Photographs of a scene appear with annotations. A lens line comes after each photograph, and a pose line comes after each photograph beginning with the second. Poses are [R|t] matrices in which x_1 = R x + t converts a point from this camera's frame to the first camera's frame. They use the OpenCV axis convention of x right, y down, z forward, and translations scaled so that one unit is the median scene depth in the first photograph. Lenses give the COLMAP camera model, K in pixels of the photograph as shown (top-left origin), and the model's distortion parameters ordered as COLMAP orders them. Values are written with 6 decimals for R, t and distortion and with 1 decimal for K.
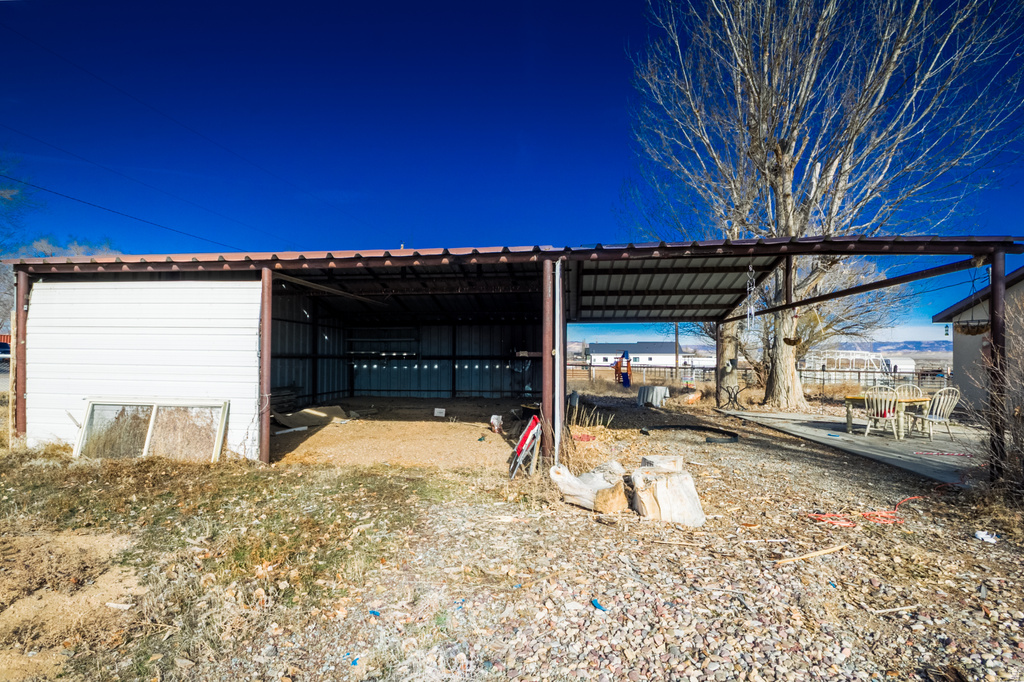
lens RADIAL K [[487.7, 0, 515.4], [0, 487.7, 351.9], [0, 0, 1]] dist [0.002981, -0.005127]
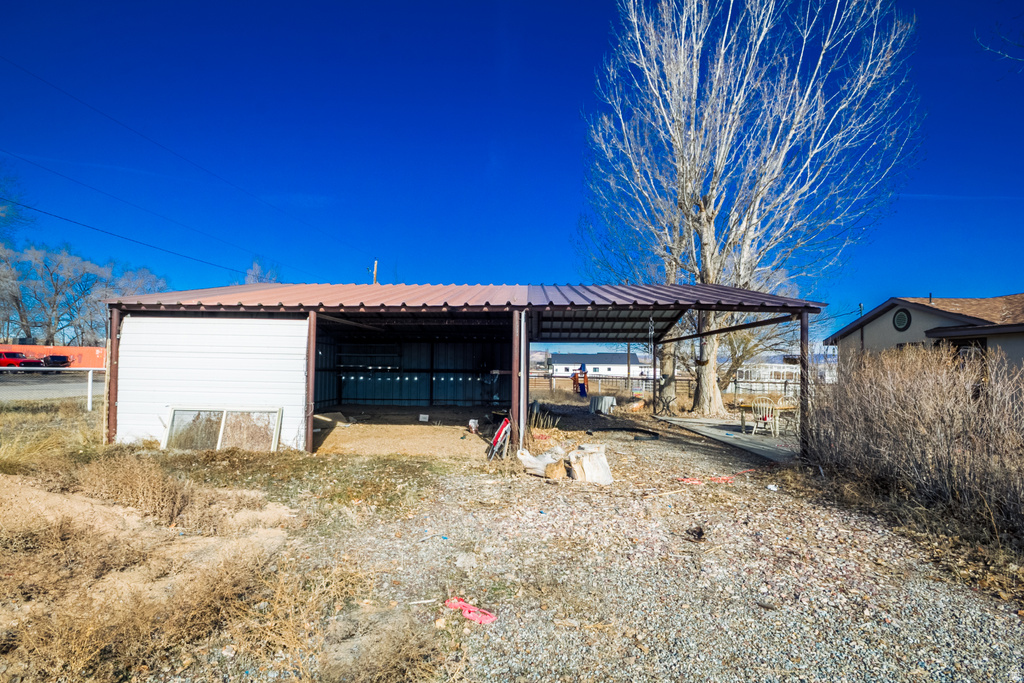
lens RADIAL K [[484.3, 0, 517.7], [0, 484.3, 355.2], [0, 0, 1]] dist [-0.002749, -0.000290]
pose [[0.996790, 0.009313, 0.079517, -0.026290], [-0.008409, 0.999896, -0.011689, -0.024137], [-0.079618, 0.010983, 0.996765, -0.270184]]
